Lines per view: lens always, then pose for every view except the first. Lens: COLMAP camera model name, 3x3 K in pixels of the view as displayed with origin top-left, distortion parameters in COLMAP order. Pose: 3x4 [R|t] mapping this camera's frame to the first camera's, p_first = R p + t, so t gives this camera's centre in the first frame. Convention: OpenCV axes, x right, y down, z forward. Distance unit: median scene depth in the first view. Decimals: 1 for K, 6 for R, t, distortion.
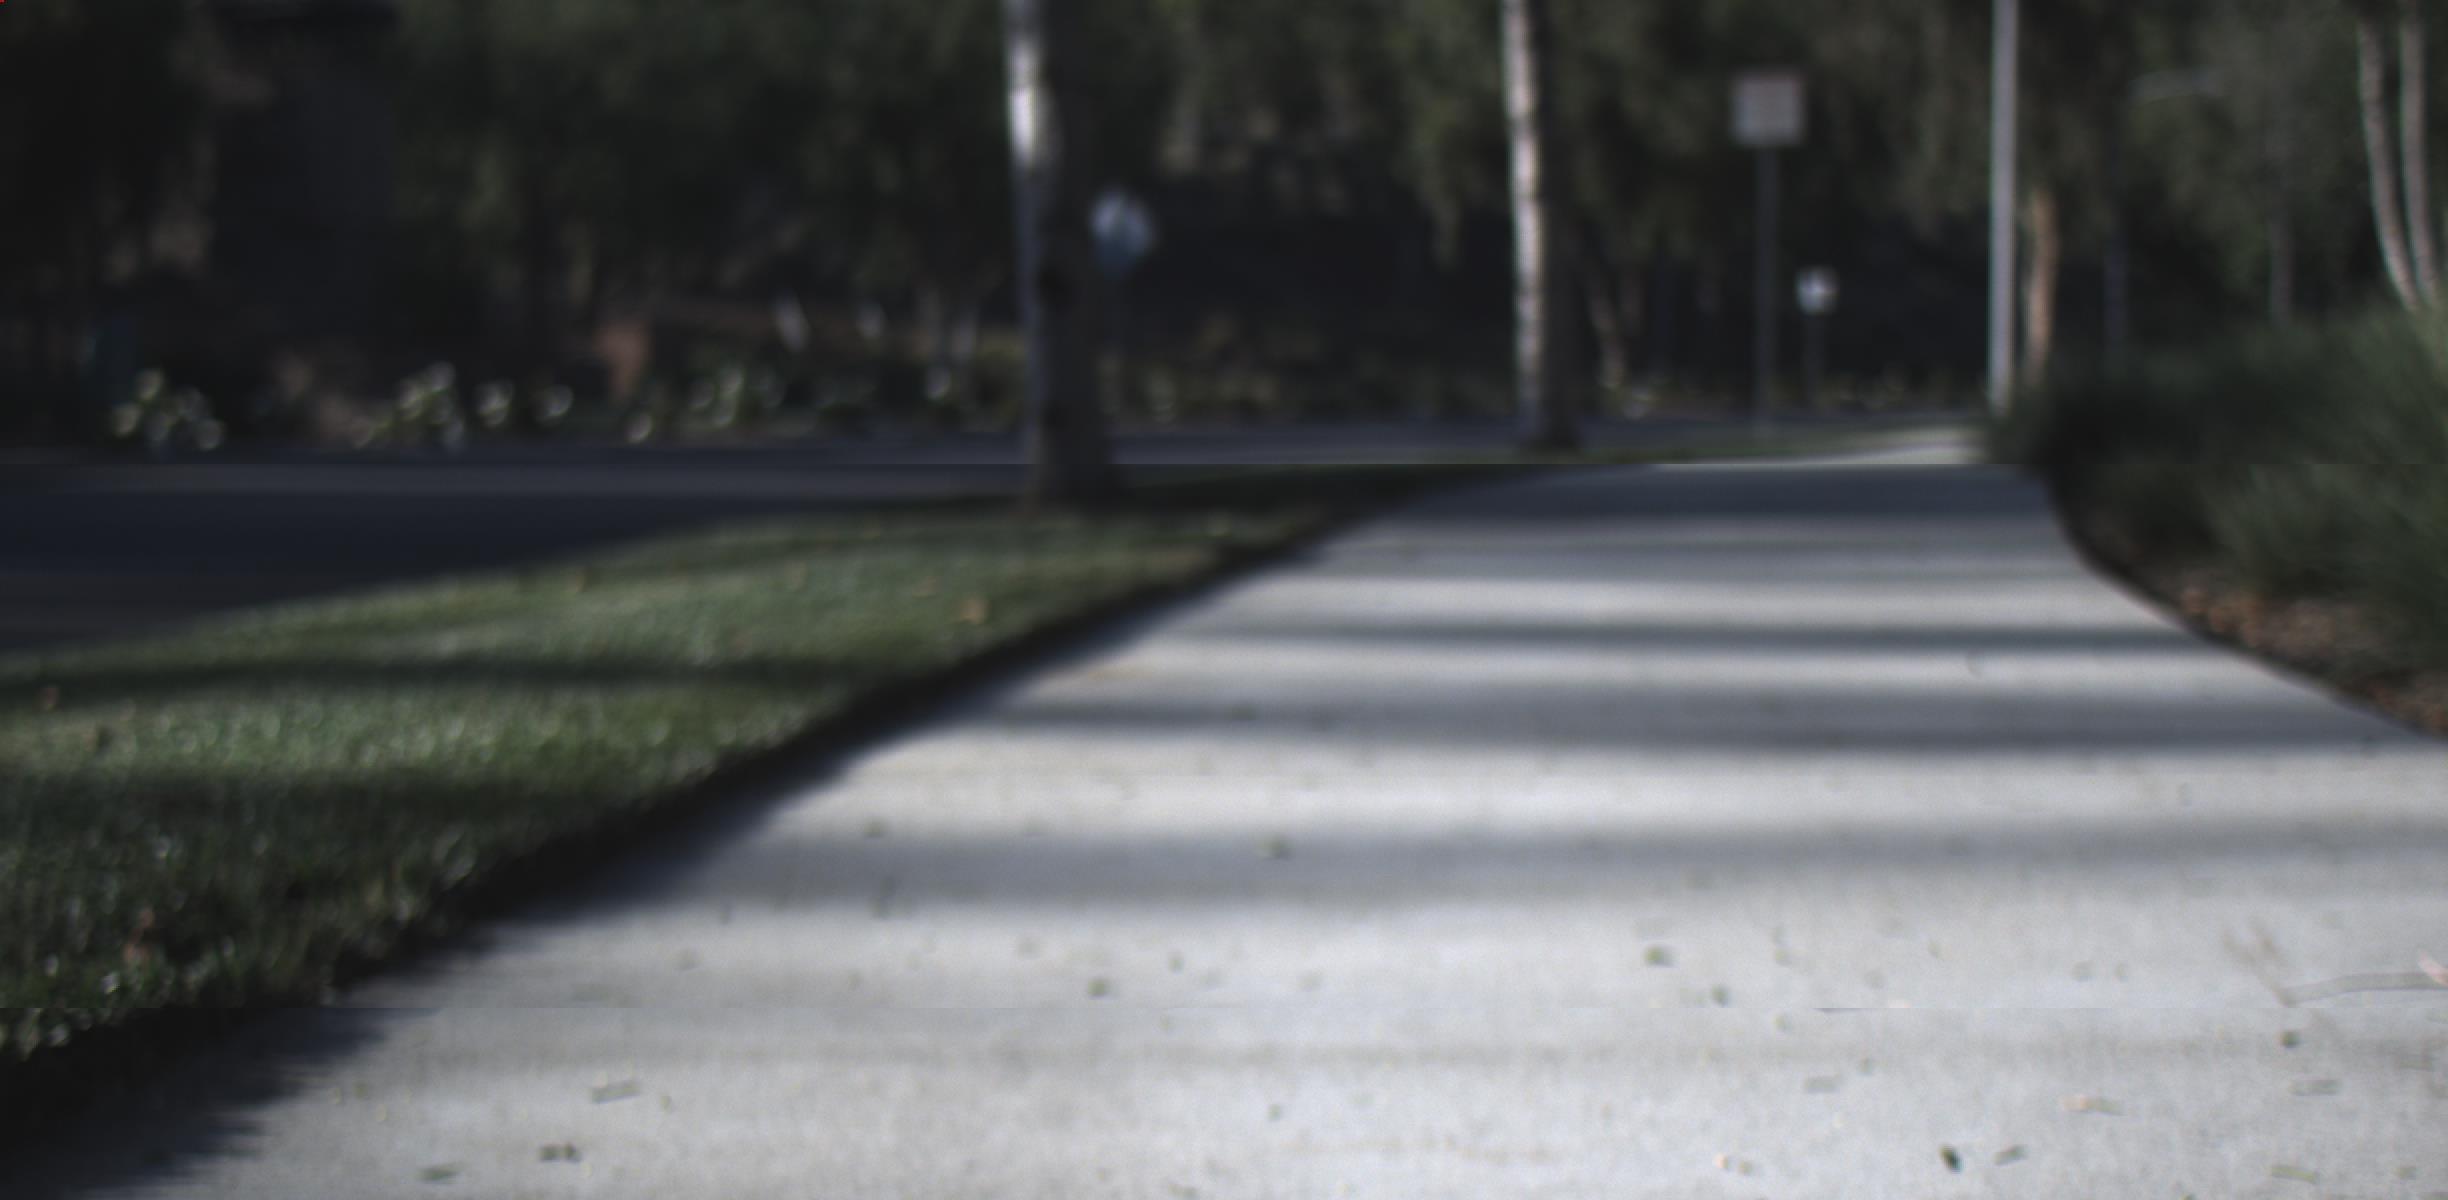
lens RADIAL K [[4526.2, 0, 1295.6], [0, 4526.2, 956.5], [0, 0, 1]] dist [-0.111609, 0.572527]
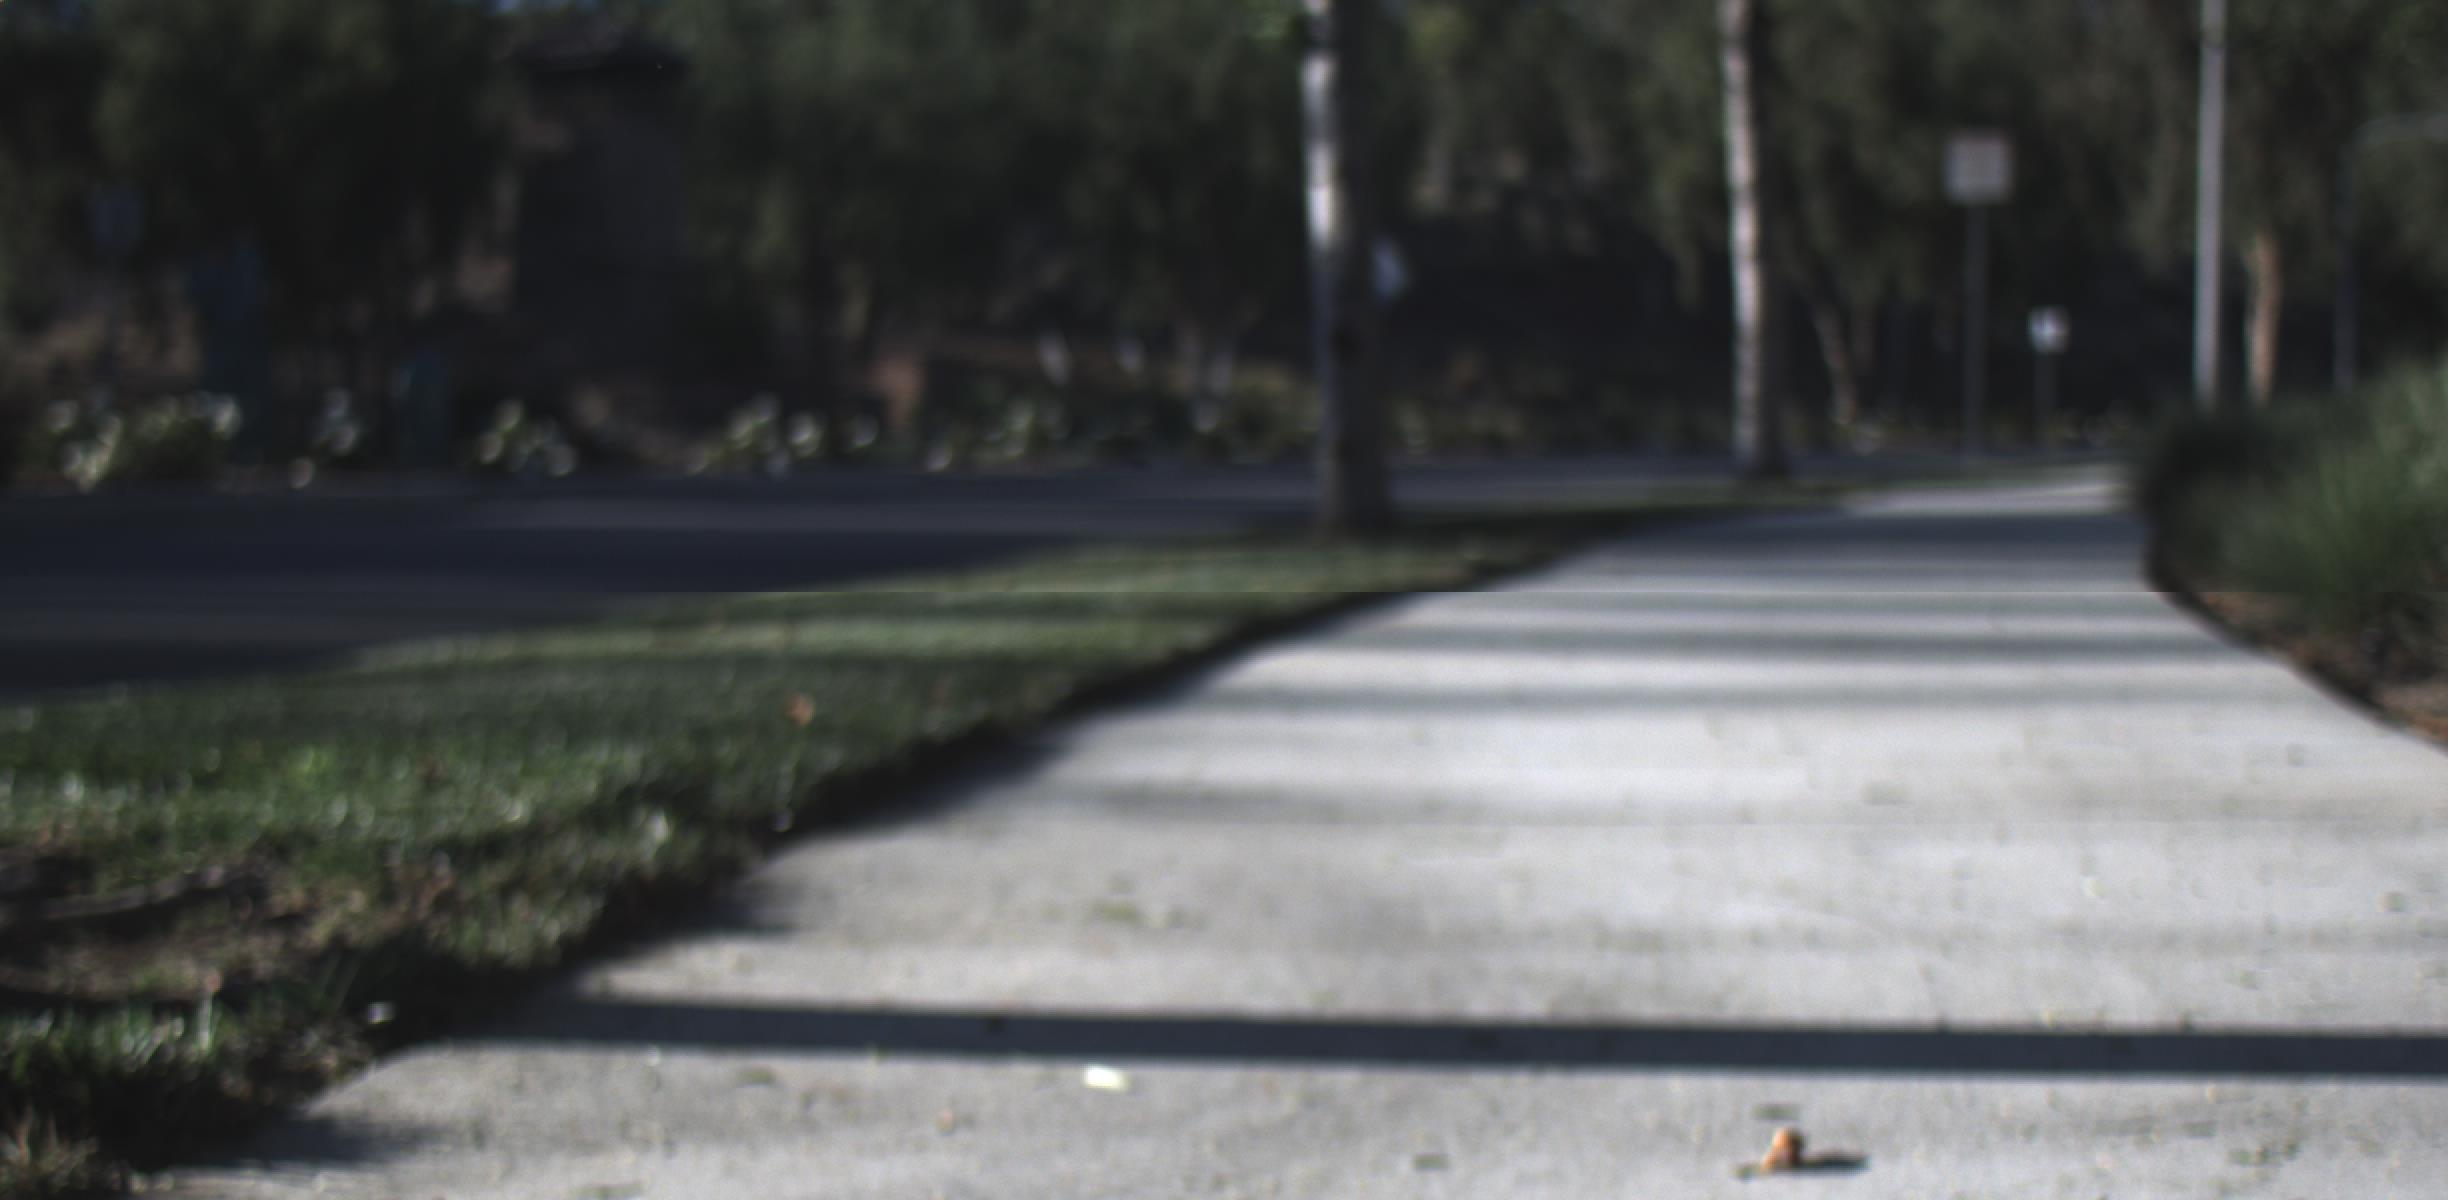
lens RADIAL K [[4526.2, 0, 1295.6], [0, 4526.2, 956.5], [0, 0, 1]] dist [-0.111609, 0.572527]
pose [[0.998533, 0.009512, -0.053312, 0.000268], [-0.009893, 0.999927, -0.006876, 0.005270], [0.053243, 0.007393, 0.998554, -0.044438]]
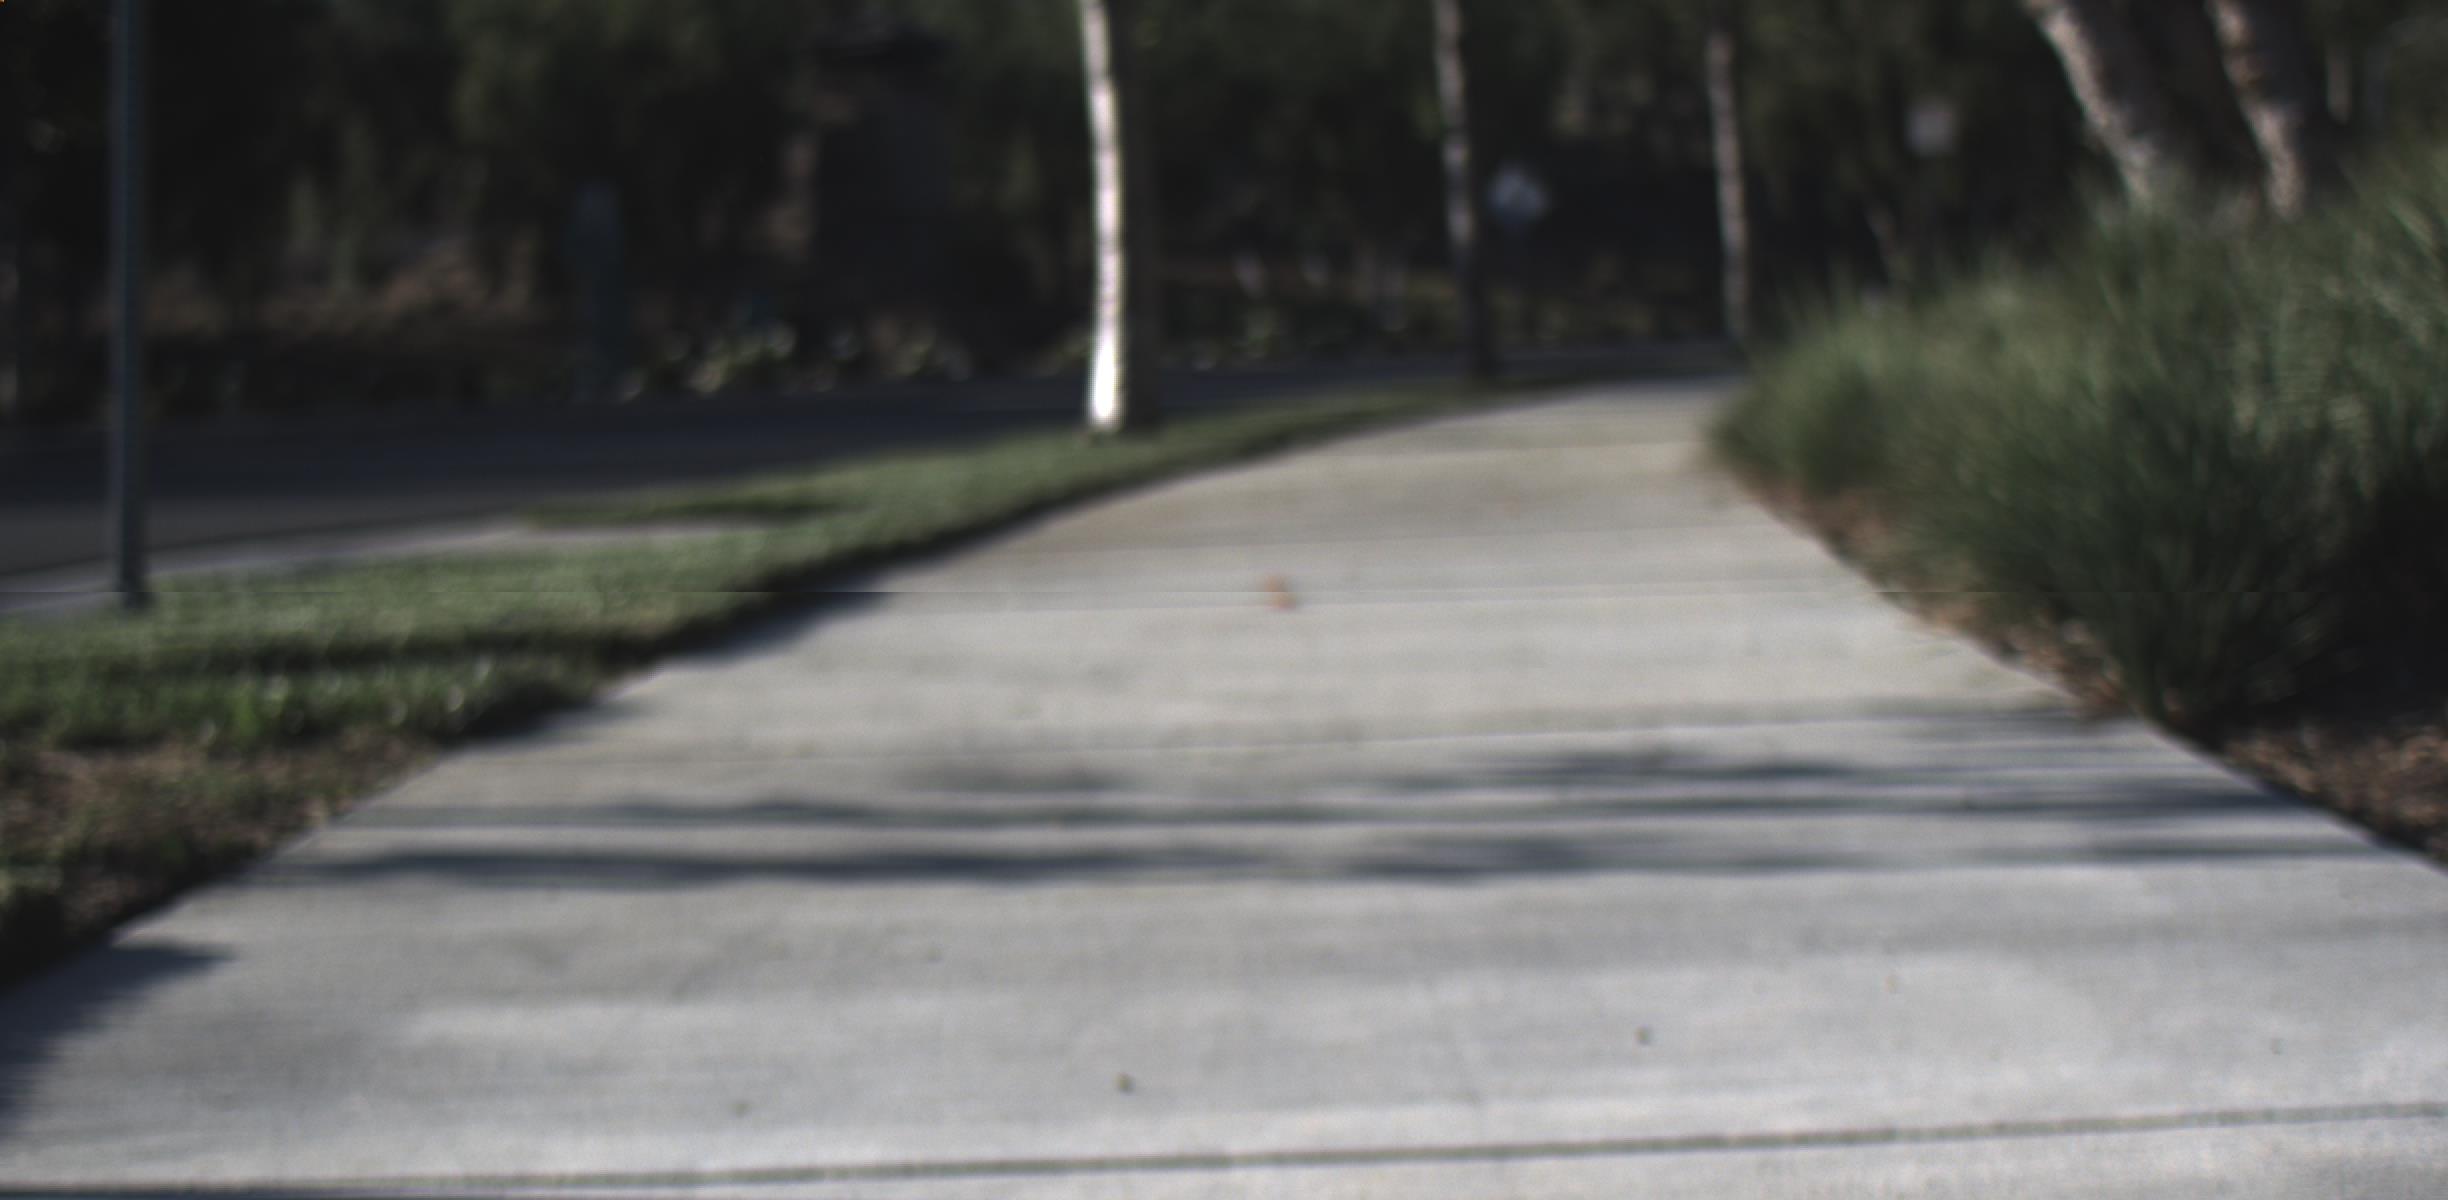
lens RADIAL K [[4526.2, 0, 1295.6], [0, 4526.2, 956.5], [0, 0, 1]] dist [-0.111609, 0.572527]
pose [[0.995335, -0.019300, -0.094529, 0.014604], [0.020782, 0.999676, 0.014716, 0.033112], [0.094215, -0.016612, 0.995413, -0.274913]]
